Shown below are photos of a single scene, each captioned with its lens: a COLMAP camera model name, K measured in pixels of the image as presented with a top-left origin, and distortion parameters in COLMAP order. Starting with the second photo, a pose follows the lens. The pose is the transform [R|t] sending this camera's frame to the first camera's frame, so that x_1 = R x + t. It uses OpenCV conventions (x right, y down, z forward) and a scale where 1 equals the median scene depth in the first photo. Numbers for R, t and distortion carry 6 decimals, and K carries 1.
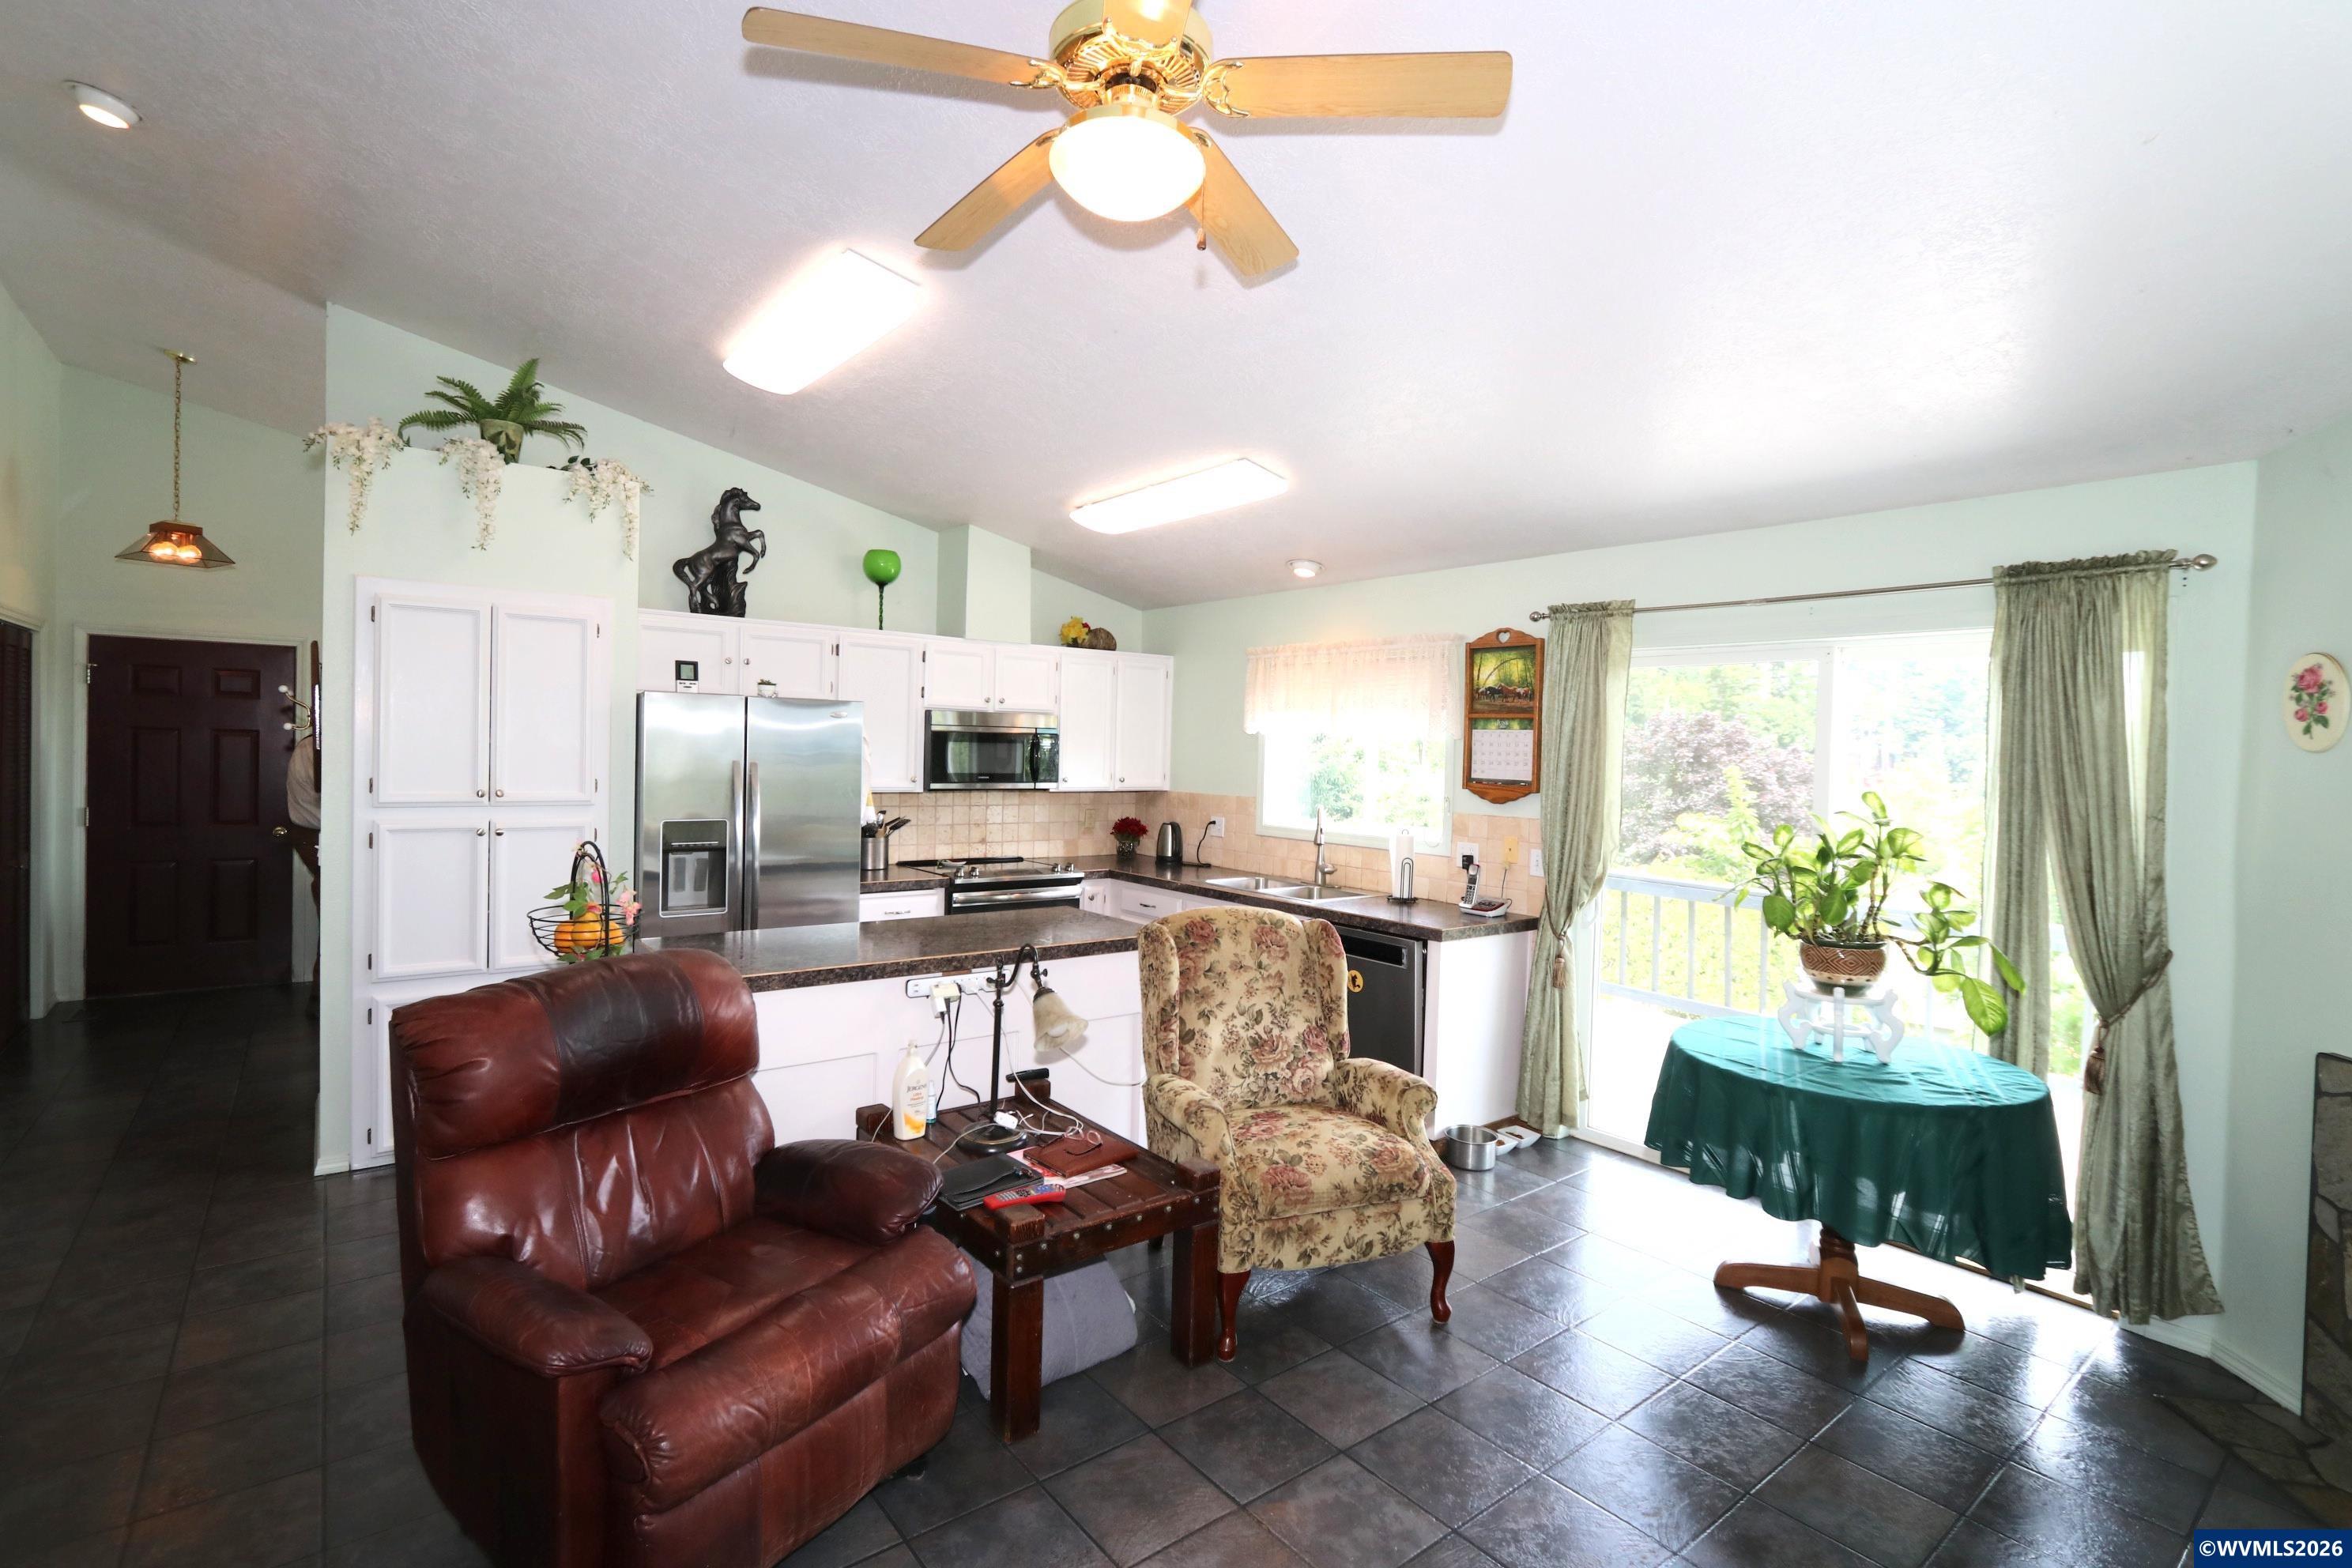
lens RADIAL K [[1092.3, 0, 1176.0], [0, 1092.3, 784.0], [0, 0, 1]] dist [-0.000324, 0.000010]
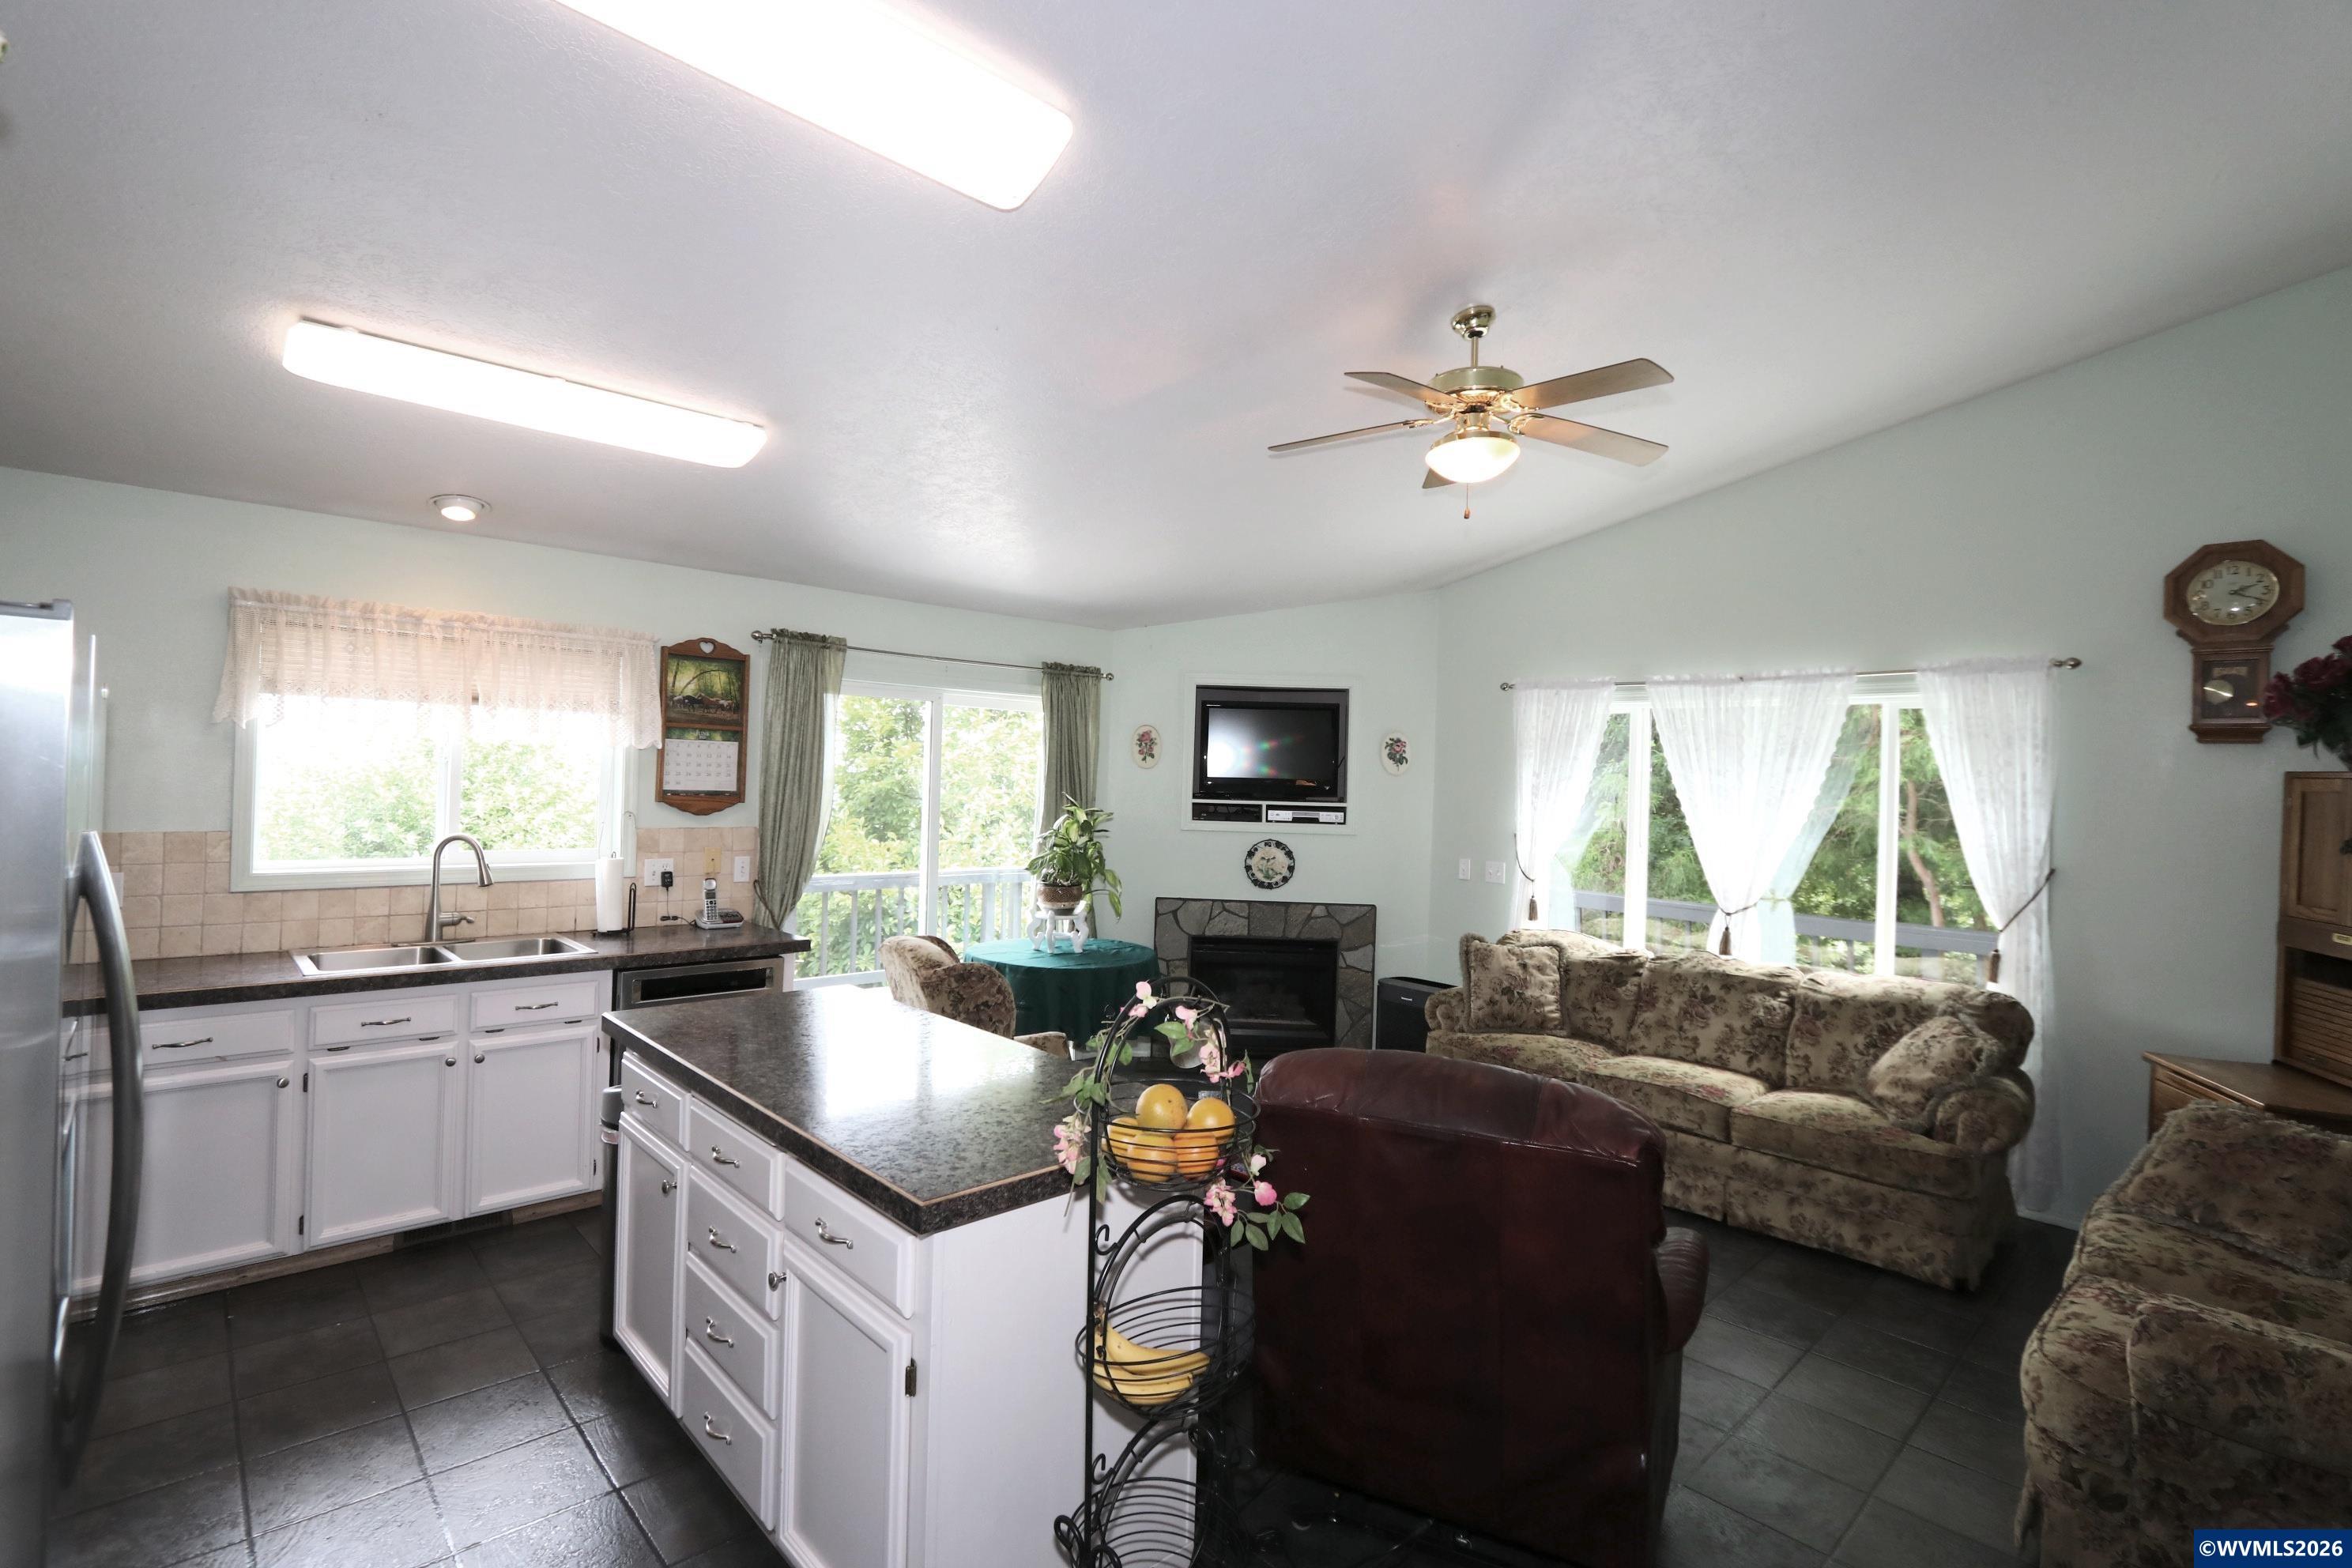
lens RADIAL K [[1092.3, 0, 1176.0], [0, 1092.3, 784.0], [0, 0, 1]] dist [-0.000324, 0.000010]
pose [[-0.082515, -0.038125, 0.995860, -0.730387], [-0.001207, 0.999271, 0.038156, -0.048933], [-0.996589, 0.001947, -0.082501, 0.659954]]
